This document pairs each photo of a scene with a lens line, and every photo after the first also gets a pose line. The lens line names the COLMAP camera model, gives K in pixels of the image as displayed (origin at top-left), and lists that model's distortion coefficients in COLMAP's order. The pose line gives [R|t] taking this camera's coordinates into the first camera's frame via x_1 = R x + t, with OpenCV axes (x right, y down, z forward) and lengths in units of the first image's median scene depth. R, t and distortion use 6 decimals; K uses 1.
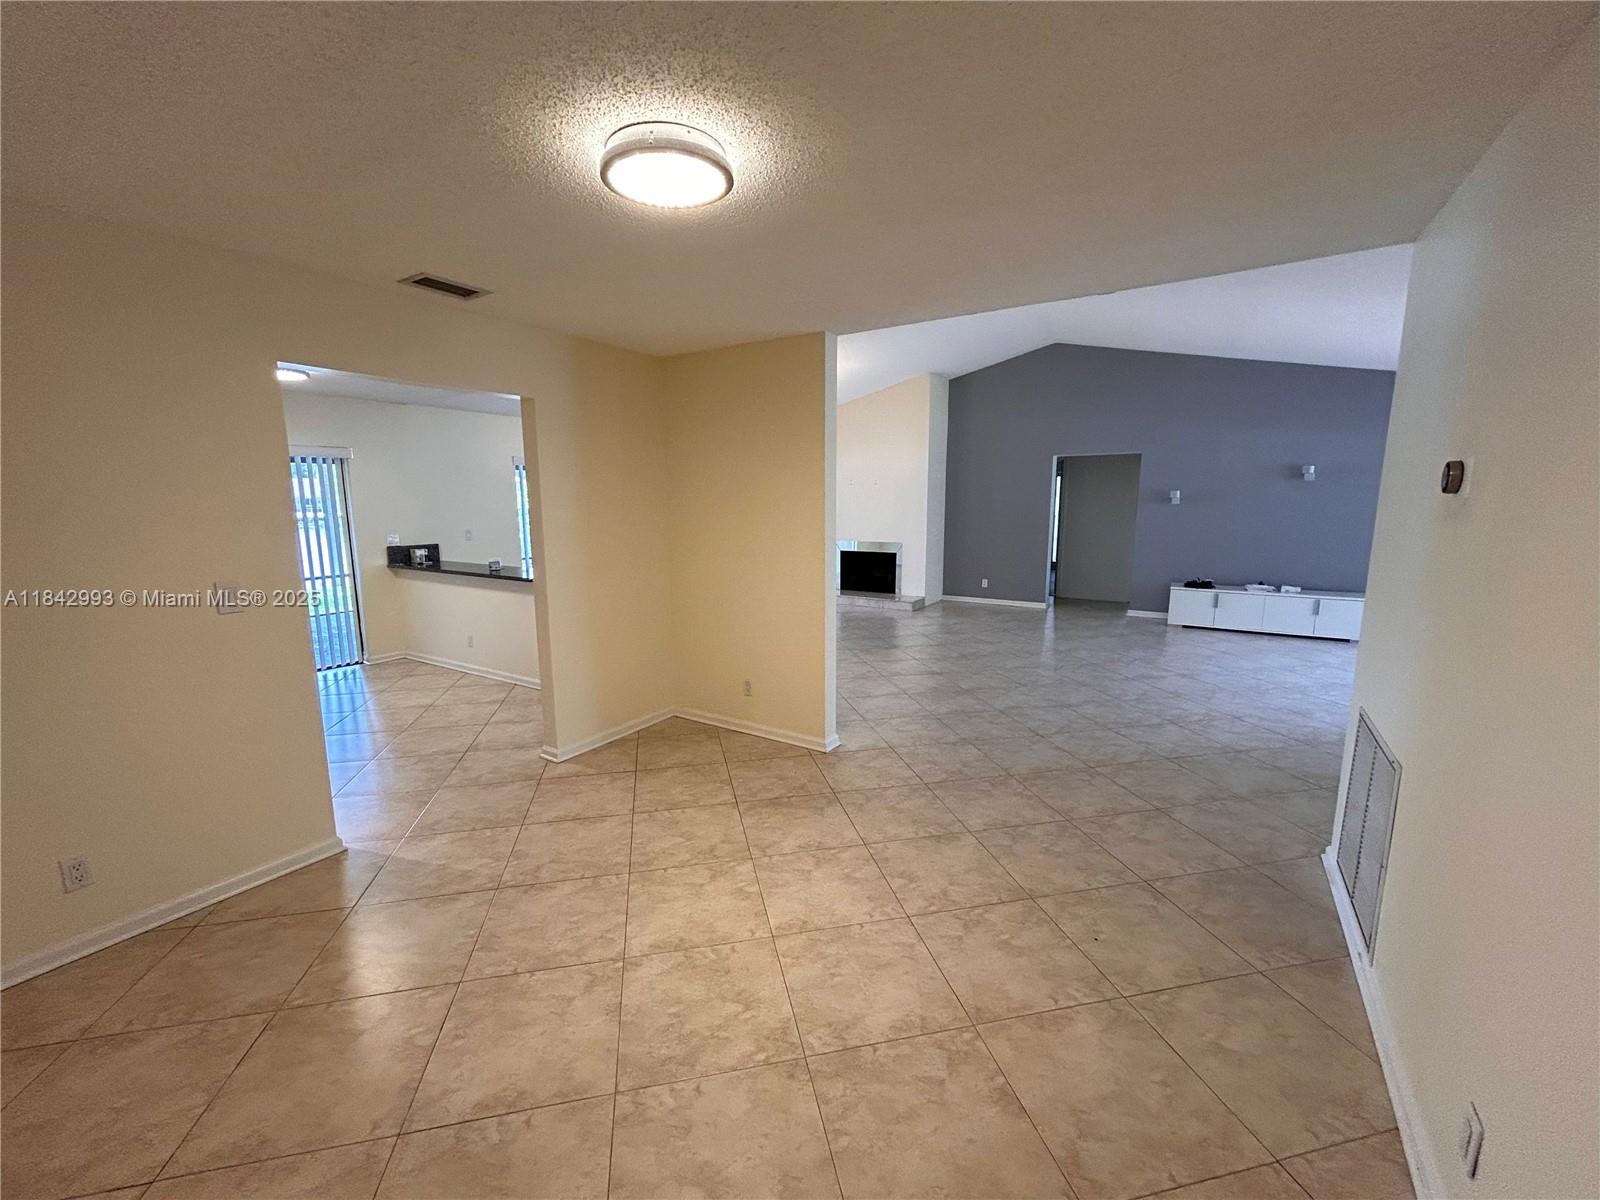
lens RADIAL K [[643.1, 0, 793.4], [0, 643.1, 605.7], [0, 0, 1]] dist [-0.001078, 0.000023]
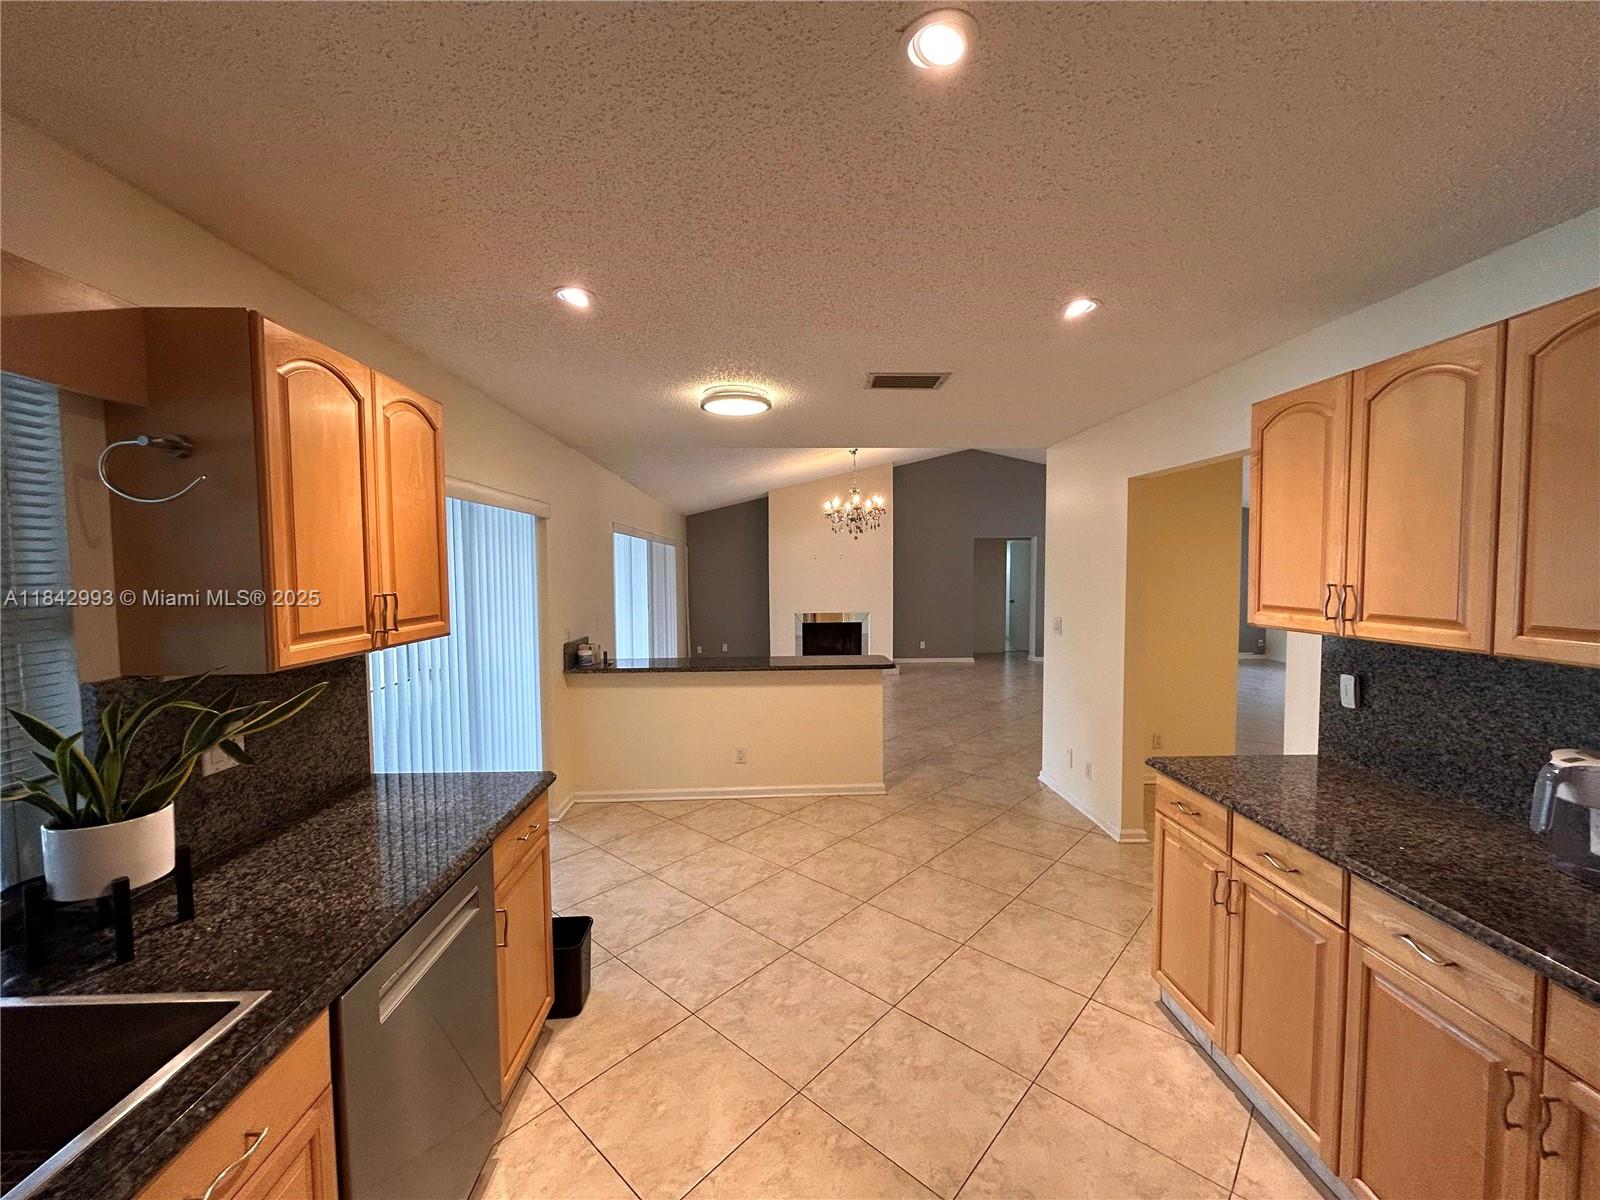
lens RADIAL K [[643.1, 0, 791.6], [0, 643.1, 597.0], [0, 0, 1]] dist [-0.001078, 0.000023]
pose [[0.838331, -0.029384, 0.544370, -1.207142], [0.098363, 0.990311, -0.098024, -0.070980], [-0.536215, 0.135722, 0.833098, 0.409108]]
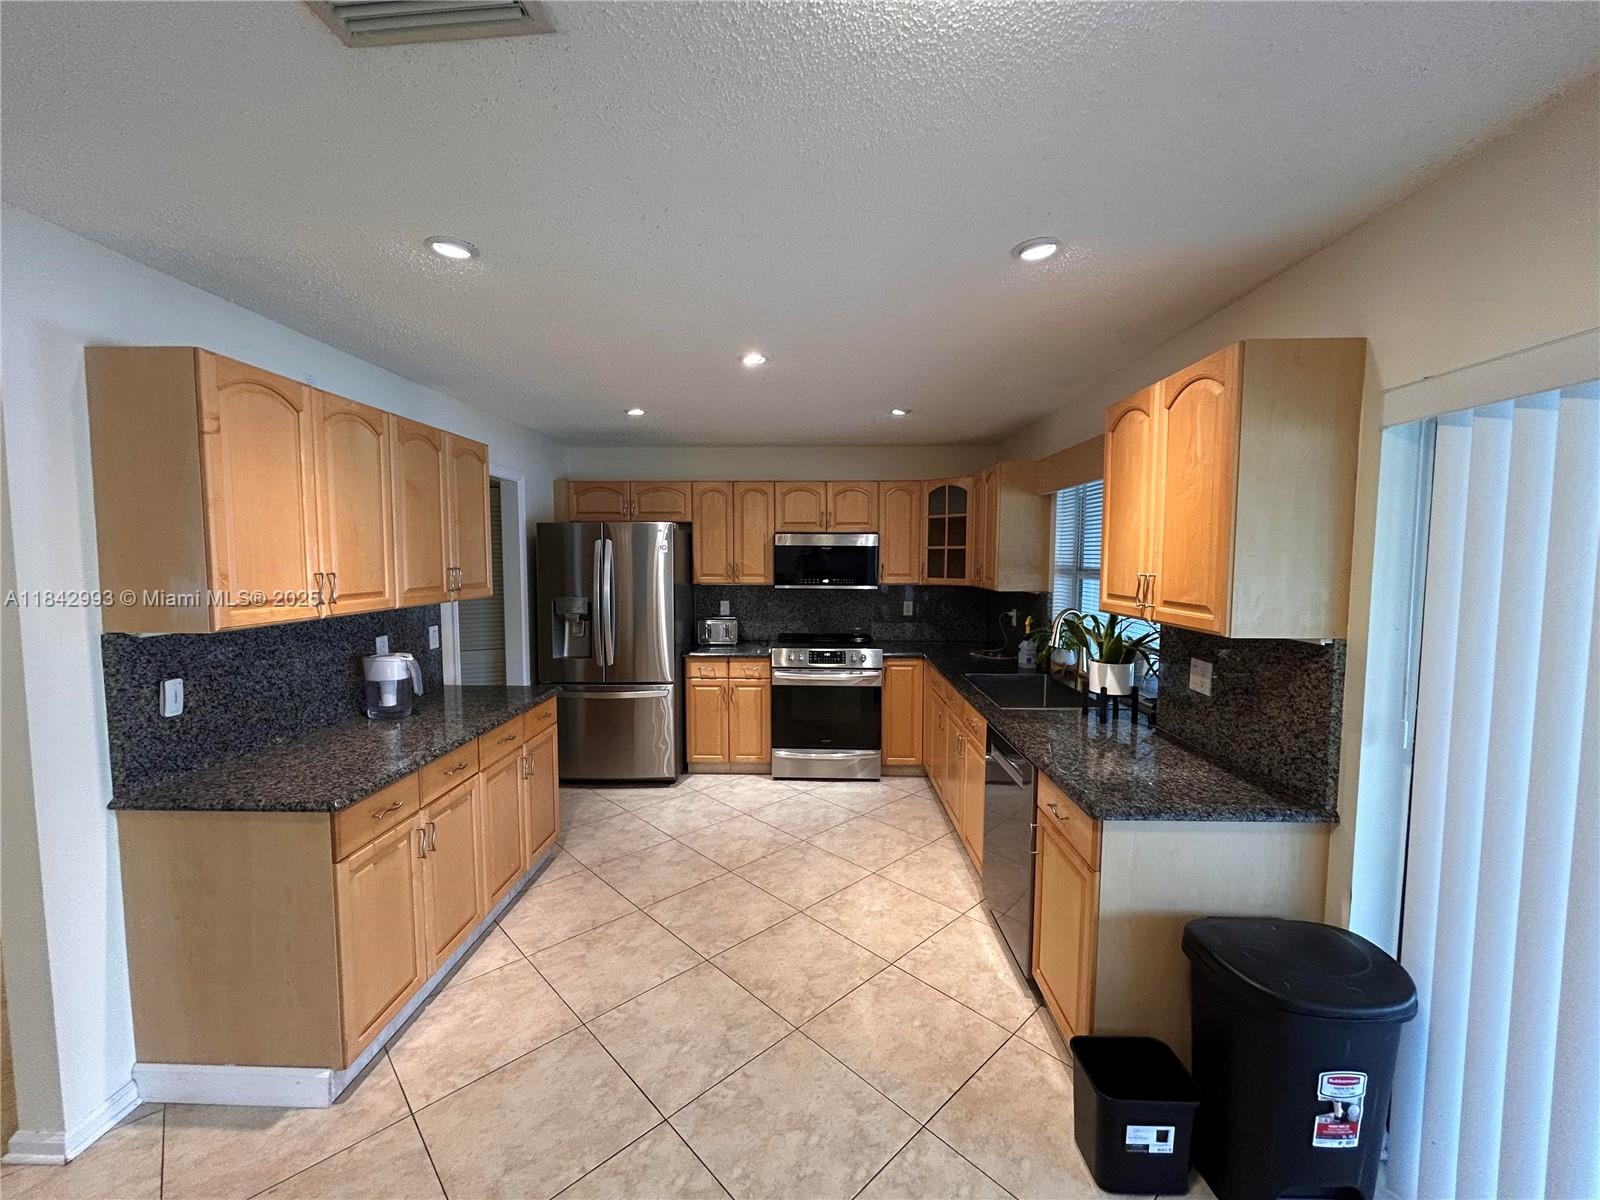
lens RADIAL K [[643.1, 0, 797.5], [0, 643.1, 594.4], [0, 0, 1]] dist [-0.001078, 0.000023]
pose [[-0.868318, 0.033050, -0.494906, -0.716920], [-0.082822, 0.974109, 0.210363, -0.208555], [0.489045, 0.223651, -0.843099, 1.198919]]
